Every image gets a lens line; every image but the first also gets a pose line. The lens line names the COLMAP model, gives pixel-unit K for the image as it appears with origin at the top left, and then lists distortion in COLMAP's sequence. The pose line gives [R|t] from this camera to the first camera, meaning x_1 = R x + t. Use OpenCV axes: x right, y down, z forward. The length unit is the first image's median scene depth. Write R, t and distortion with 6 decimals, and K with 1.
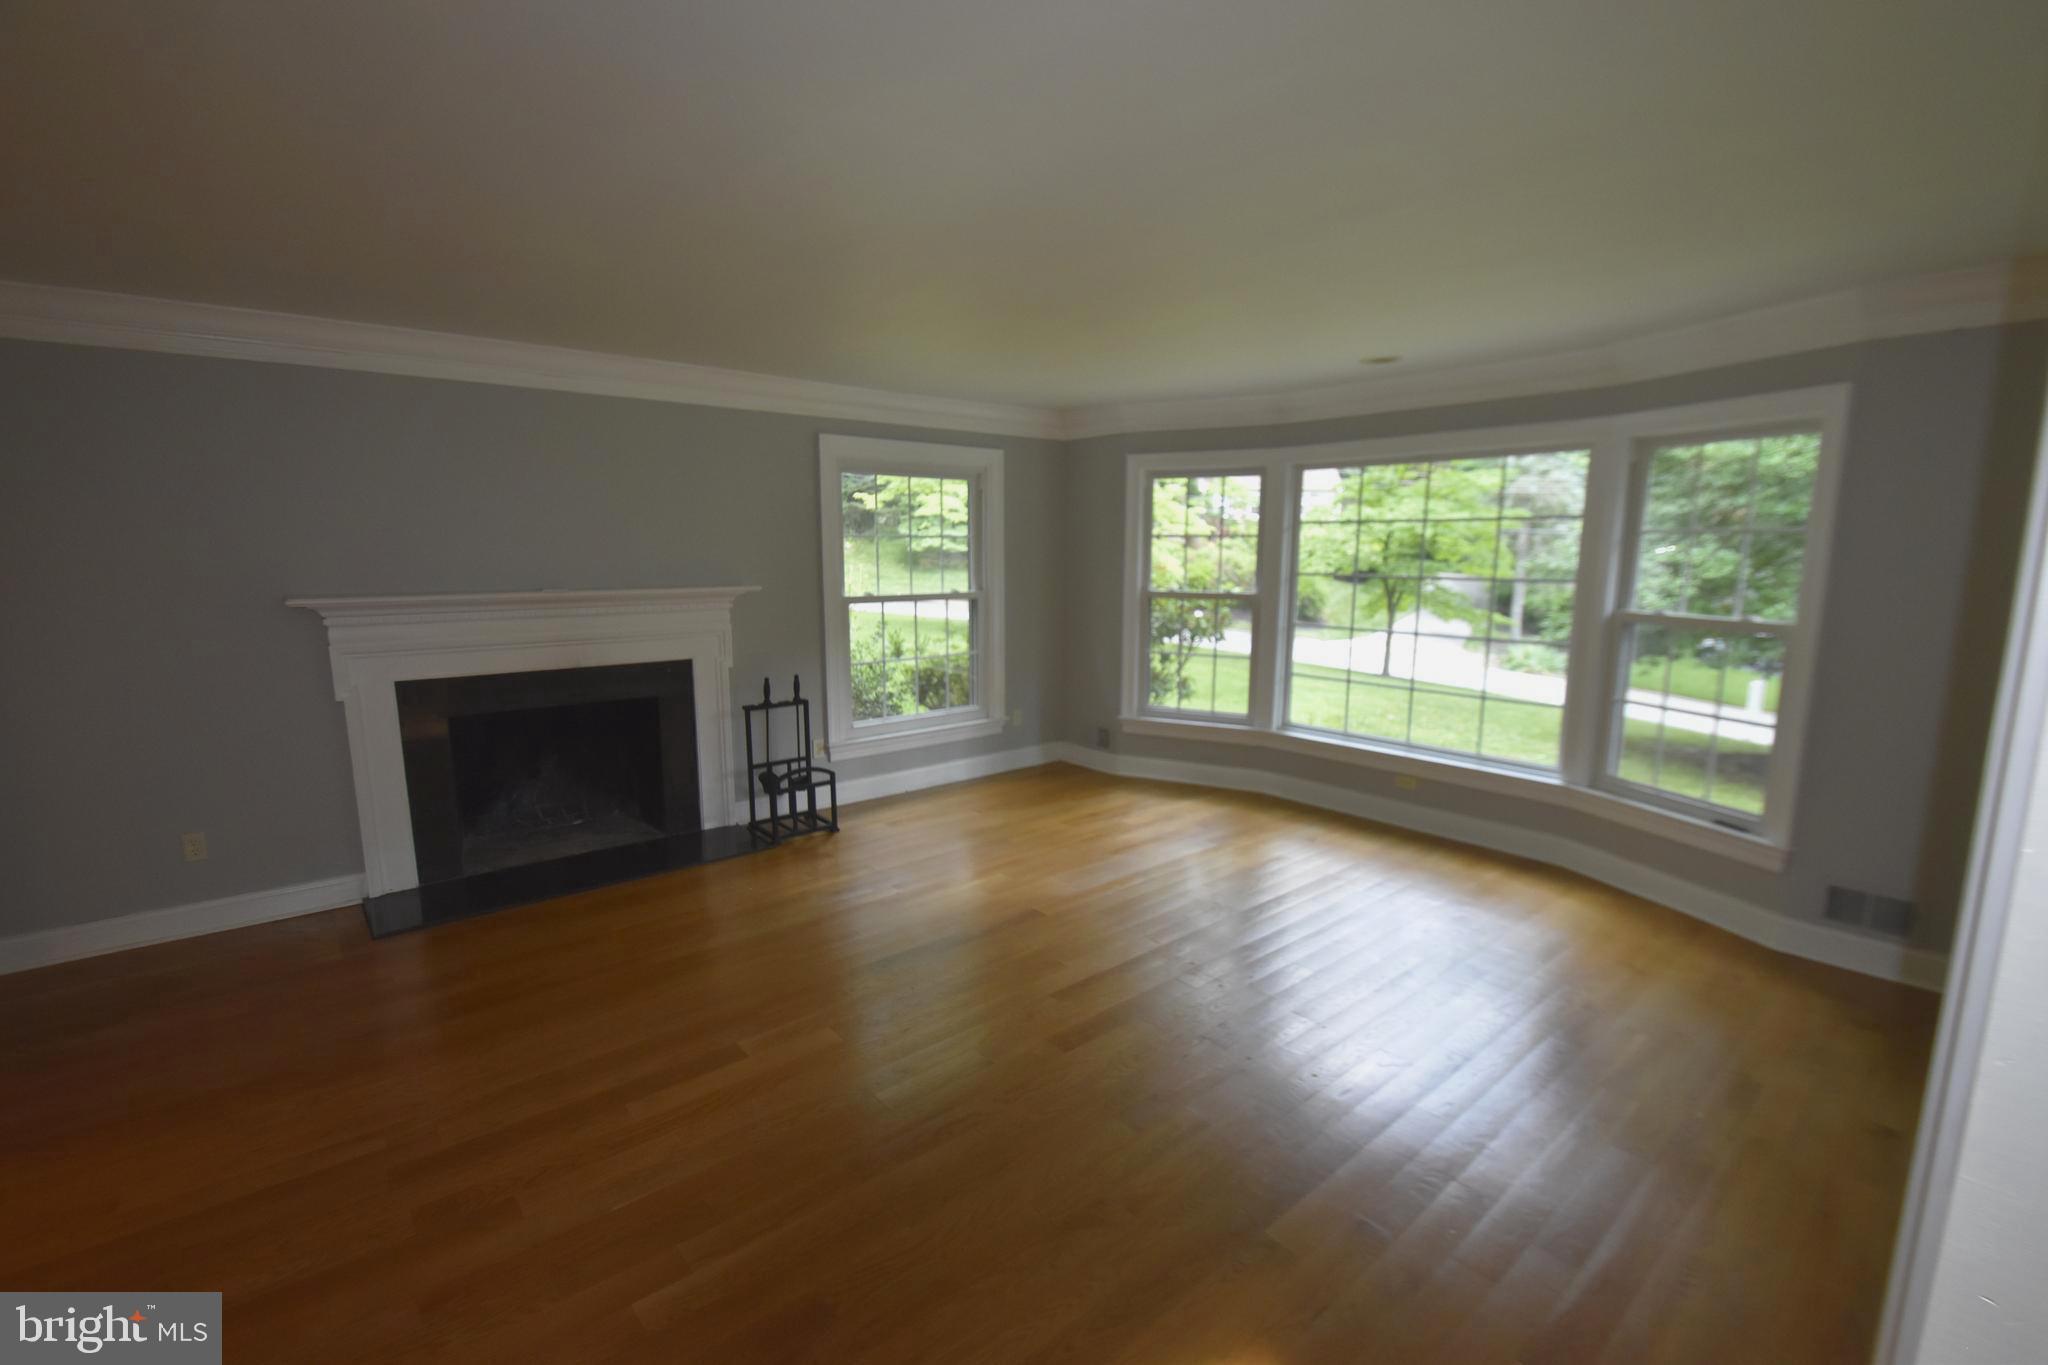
lens RADIAL K [[888.7, 0, 1011.4], [0, 888.7, 688.0], [0, 0, 1]] dist [-0.005338, -0.005832]
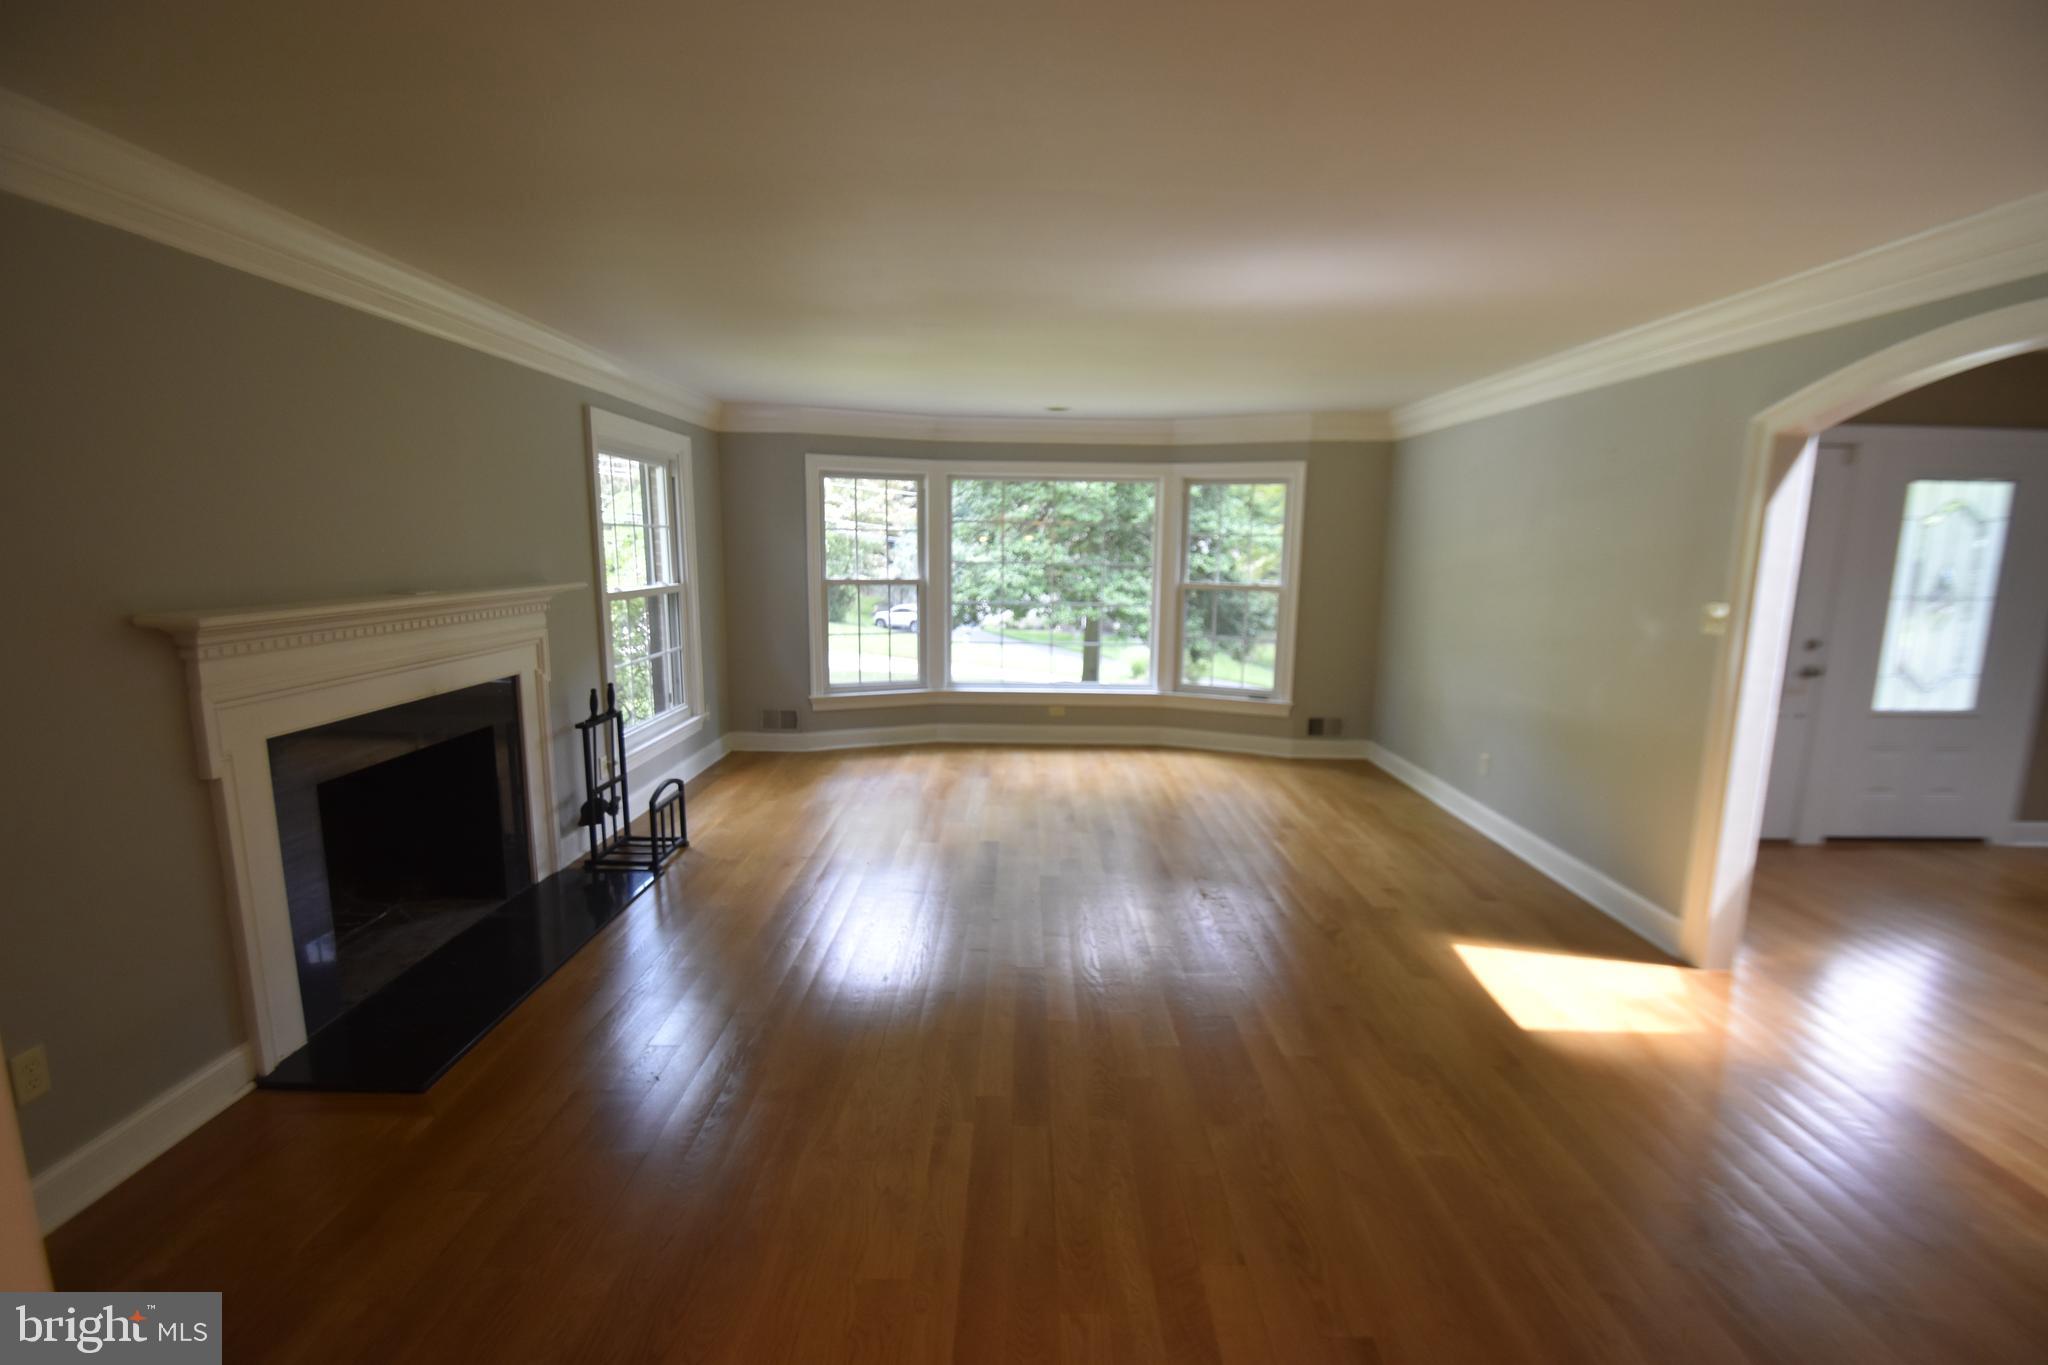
lens RADIAL K [[888.7, 0, 1026.0], [0, 888.7, 688.7], [0, 0, 1]] dist [-0.005338, -0.005832]
pose [[0.651609, -0.115880, 0.749652, -0.645863], [0.106851, 0.992431, 0.060532, -0.018553], [-0.750992, 0.040657, 0.659059, 0.115108]]
